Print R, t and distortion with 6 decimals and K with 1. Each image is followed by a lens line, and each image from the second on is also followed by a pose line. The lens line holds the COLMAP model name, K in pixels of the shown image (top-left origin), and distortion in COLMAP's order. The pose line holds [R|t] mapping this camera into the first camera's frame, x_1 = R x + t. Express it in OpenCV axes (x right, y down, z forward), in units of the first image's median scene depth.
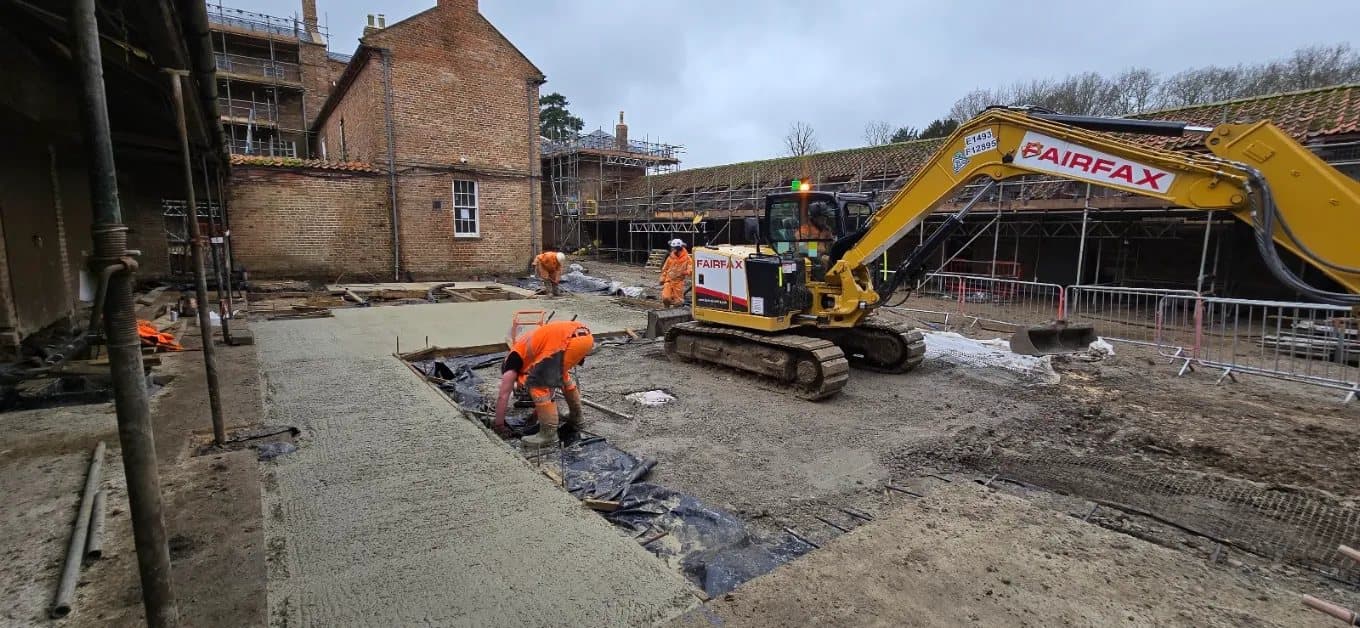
lens RADIAL K [[553.2, 0, 680.0], [0, 553.2, 314.0], [0, 0, 1]] dist [-0.002318, -0.000575]
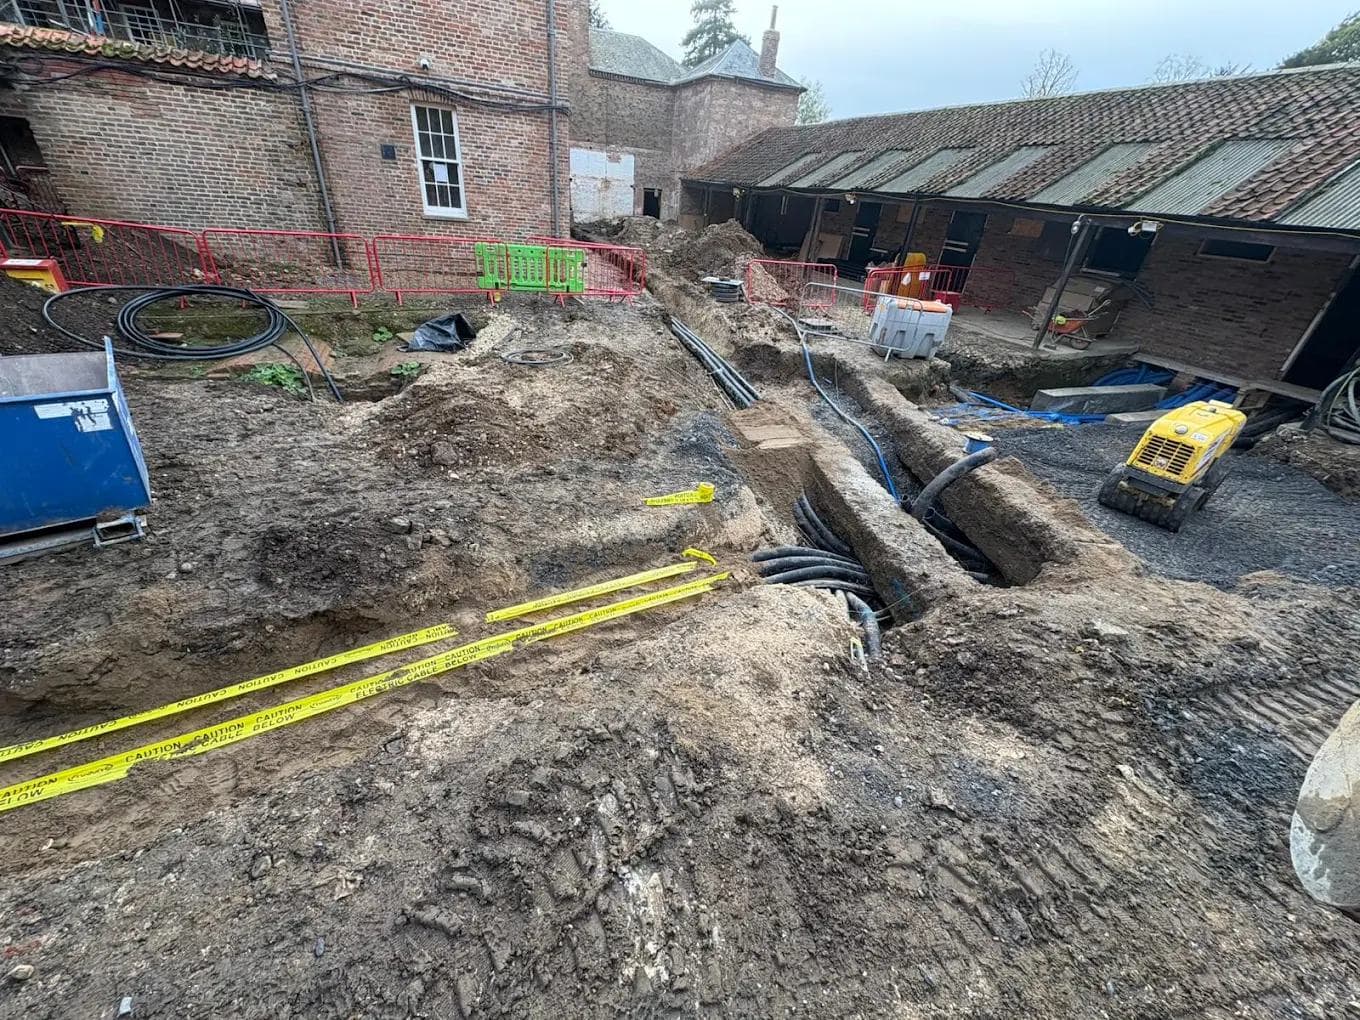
lens RADIAL K [[537.4, 0, 675.2], [0, 537.4, 514.1], [0, 0, 1]] dist [-0.000950, -0.000062]
pose [[0.958440, 0.205336, -0.198068, 0.061963], [-0.117451, 0.916678, 0.381978, -0.091903], [0.259998, -0.342839, 0.902697, 0.396614]]
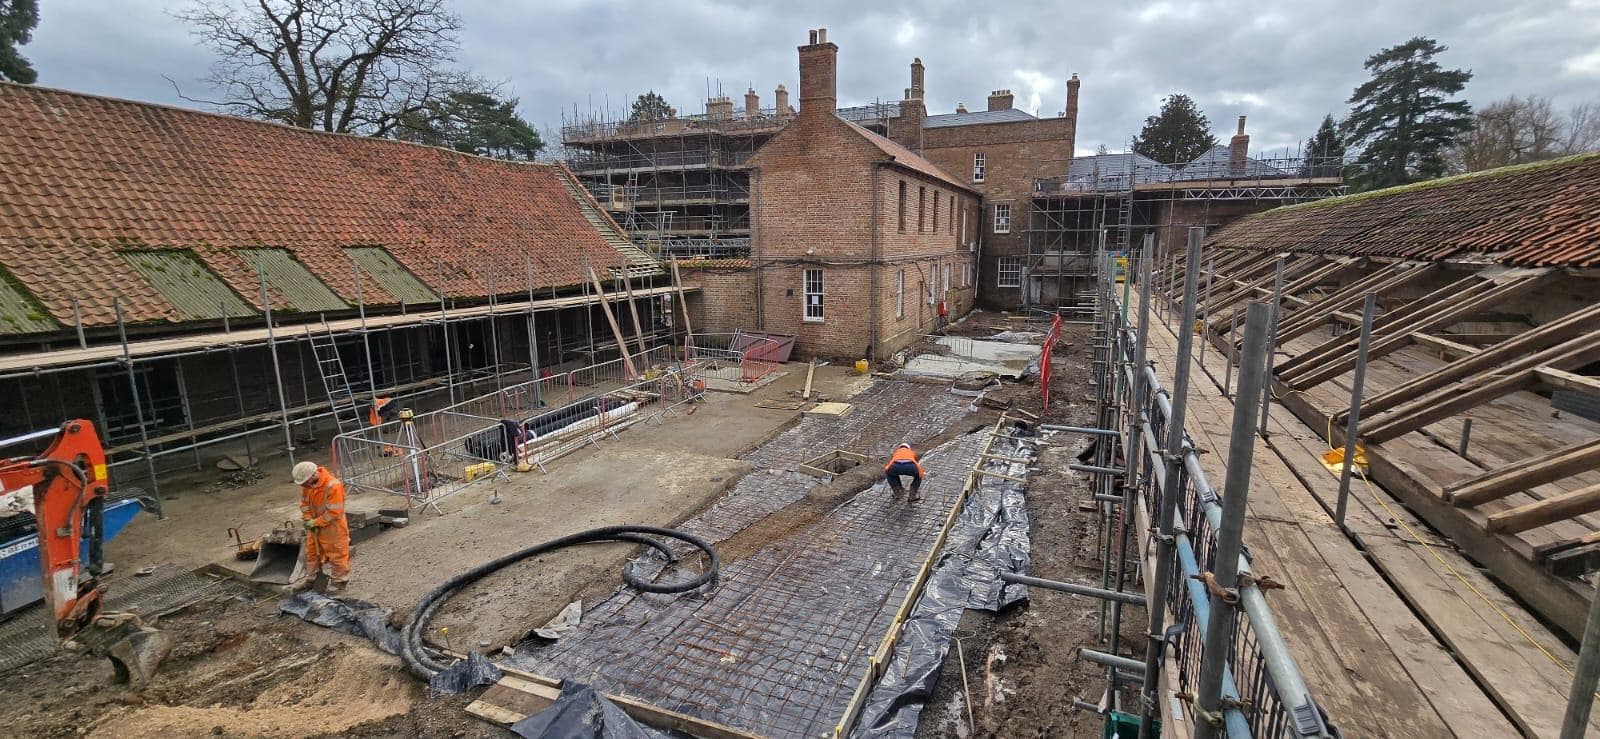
lens RADIAL K [[650.8, 0, 800.0], [0, 650.8, 369.5], [0, 0, 1]] dist [-0.002318, -0.000575]
pose [[0.487432, 0.148407, -0.860456, 0.725313], [-0.115266, 0.987762, 0.105068, -0.178482], [0.865519, 0.047968, 0.498574, 0.346216]]
